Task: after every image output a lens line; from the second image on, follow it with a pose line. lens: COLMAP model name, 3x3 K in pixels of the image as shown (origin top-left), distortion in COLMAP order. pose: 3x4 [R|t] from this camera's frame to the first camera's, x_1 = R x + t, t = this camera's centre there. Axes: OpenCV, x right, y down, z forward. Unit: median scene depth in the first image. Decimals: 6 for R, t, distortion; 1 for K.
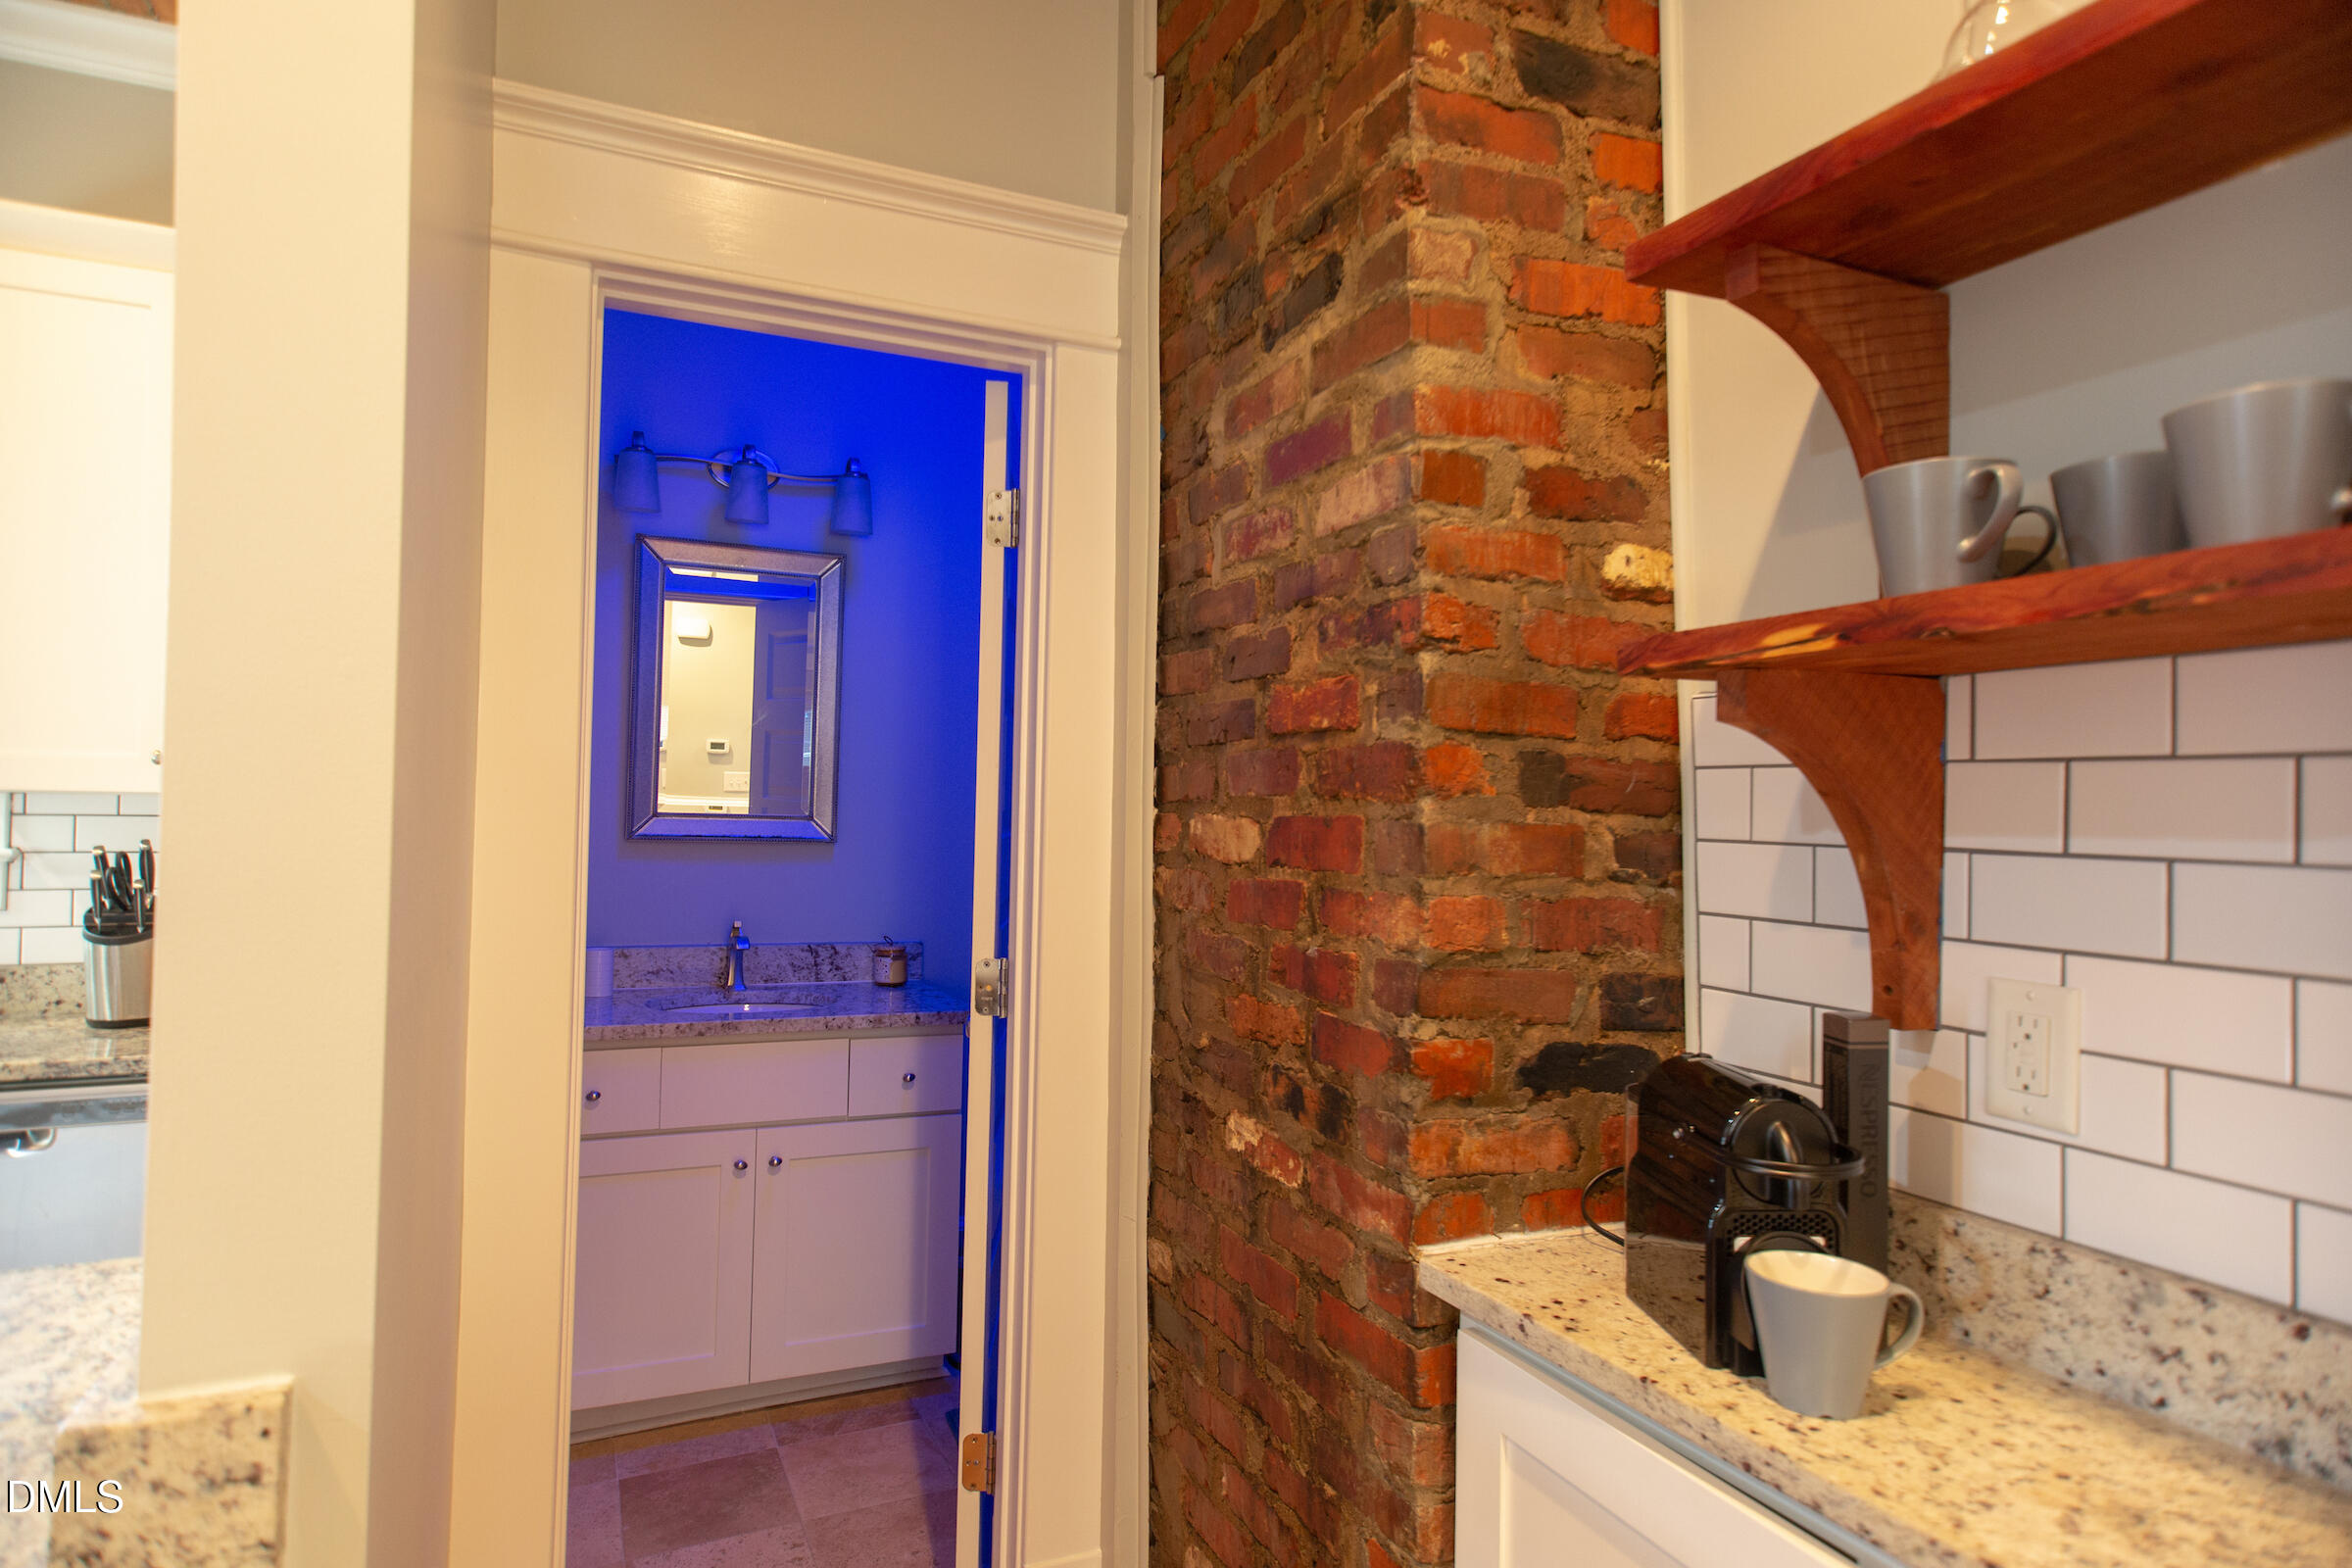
lens RADIAL K [[1298.9, 0, 1178.3], [0, 1298.9, 782.1], [0, 0, 1]] dist [0.005490, 0.003456]
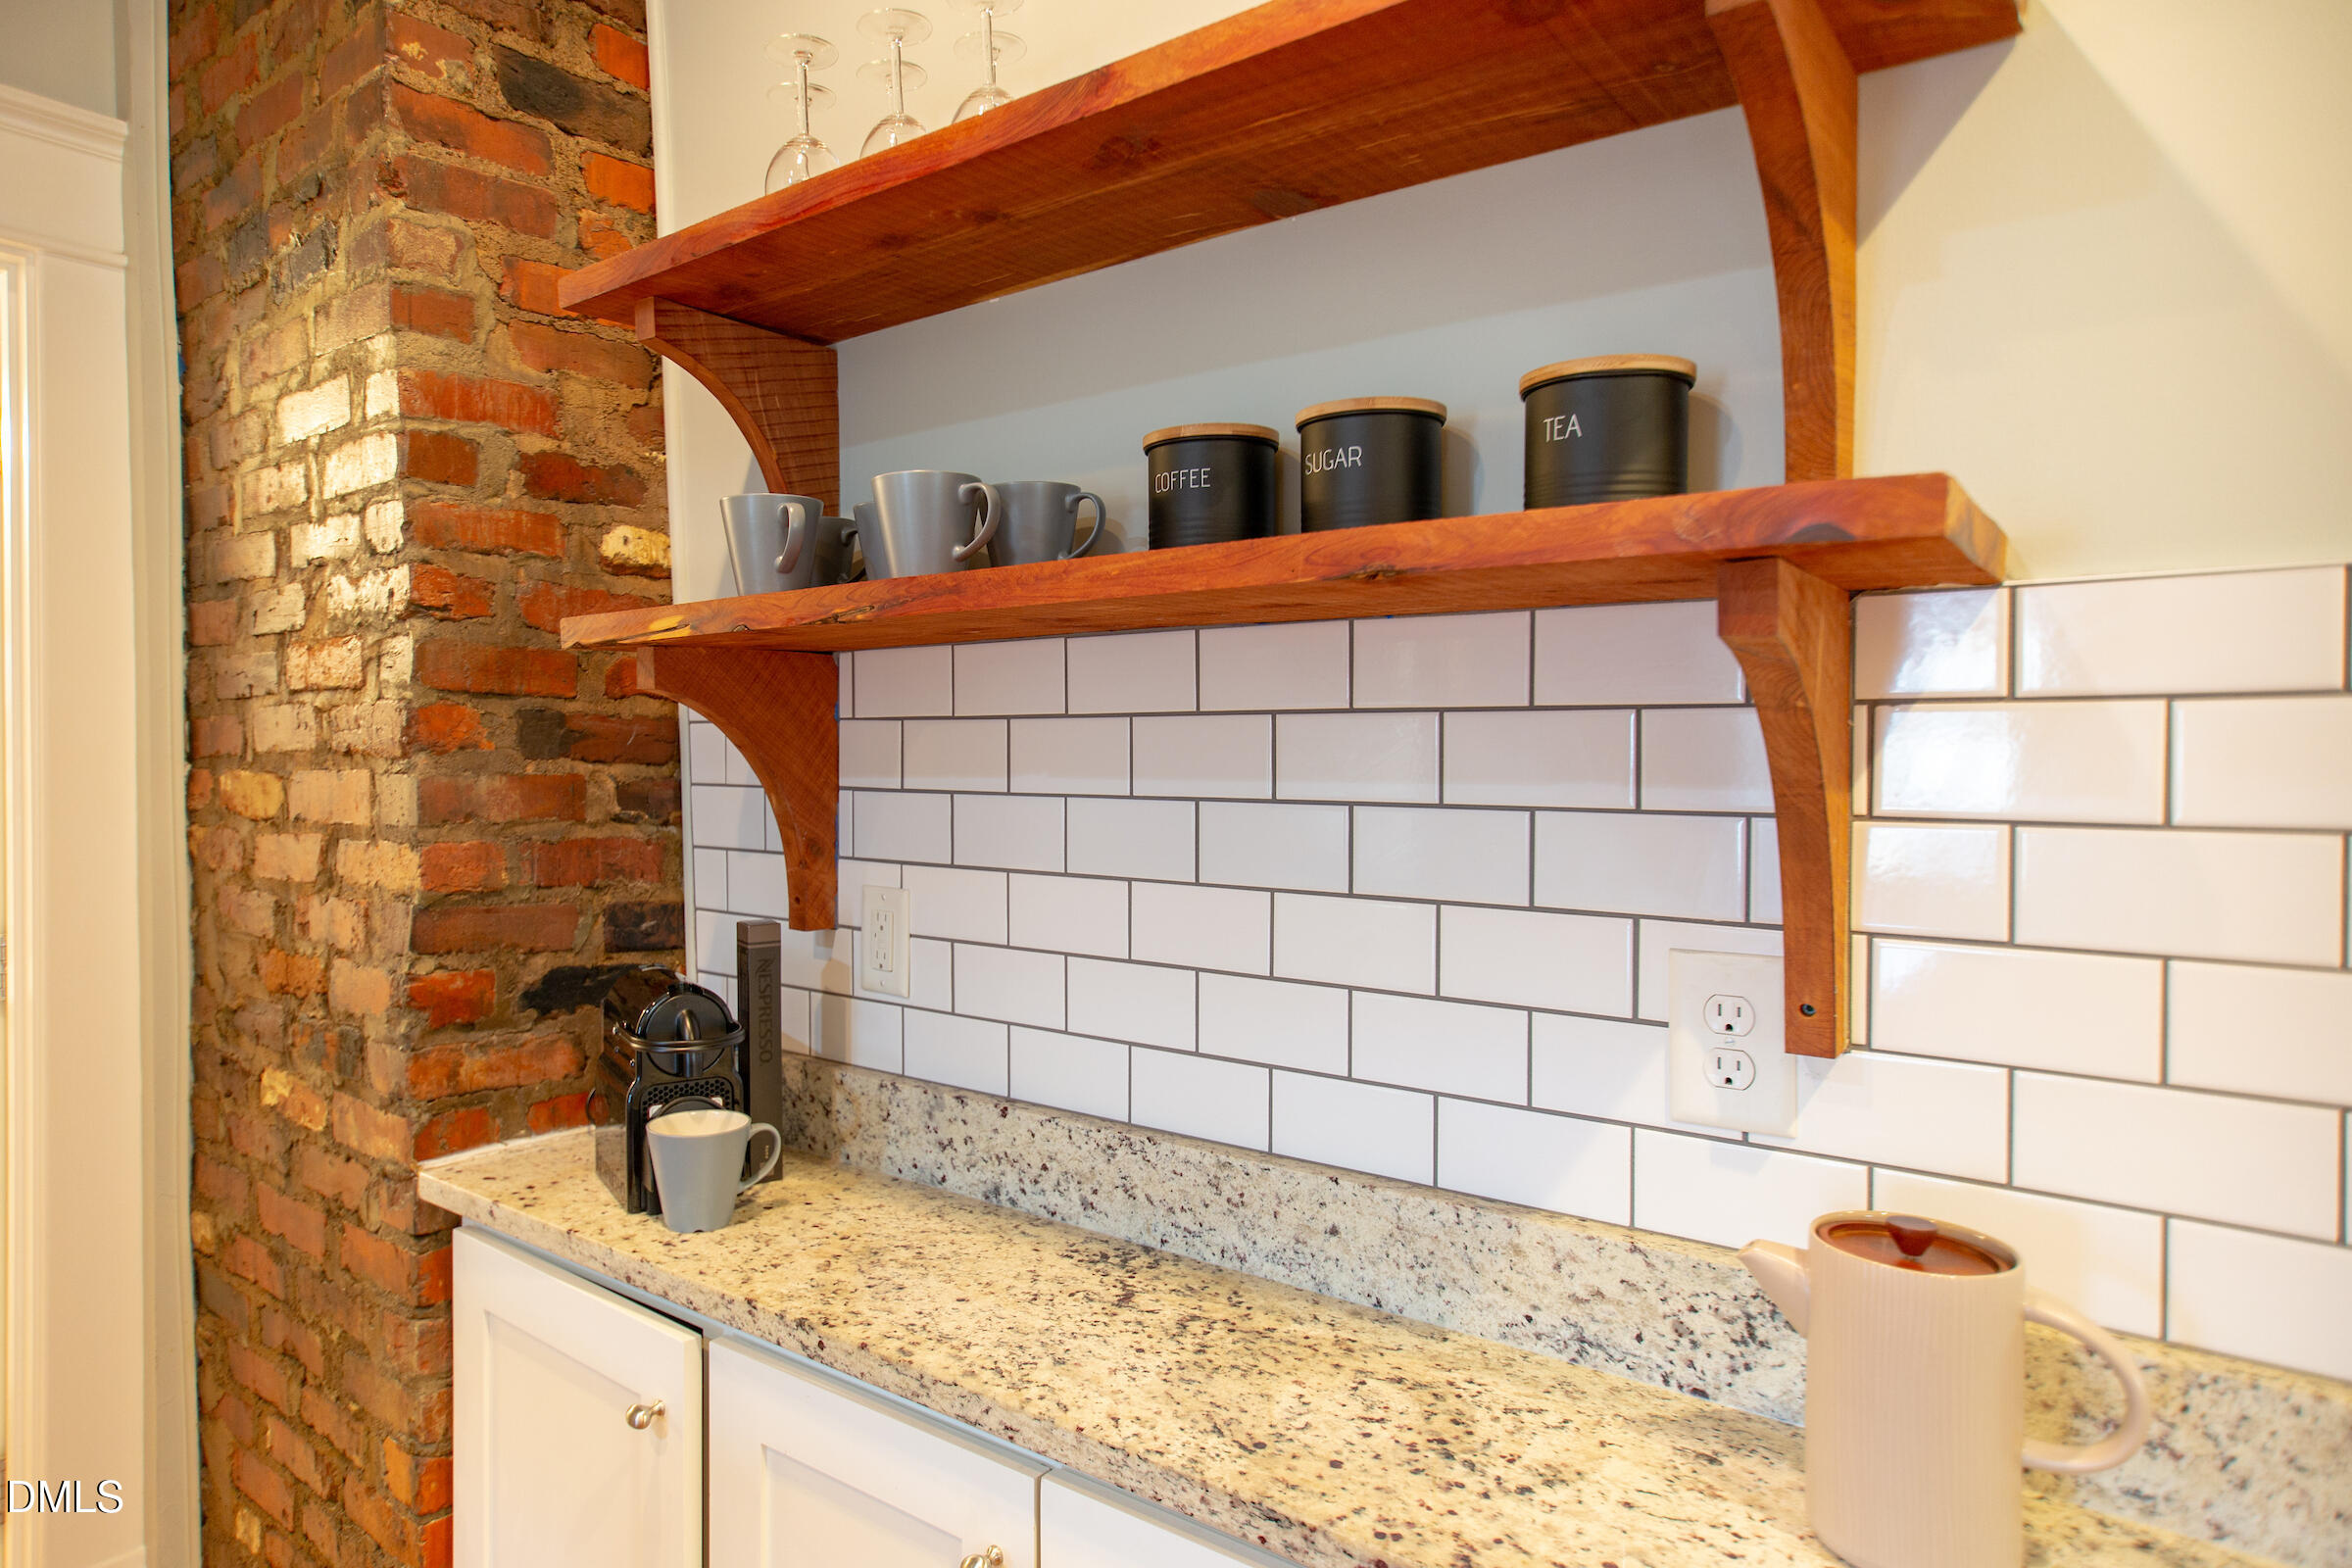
lens RADIAL K [[1360.3, 0, 1060.5], [0, 1360.3, 769.6], [0, 0, 1]] dist [0.008899, 0.004840]
pose [[0.898705, -0.023743, 0.437911, 0.164605], [0.007428, 0.999214, 0.038933, -0.014059], [-0.438492, -0.031737, 0.898175, -0.246523]]
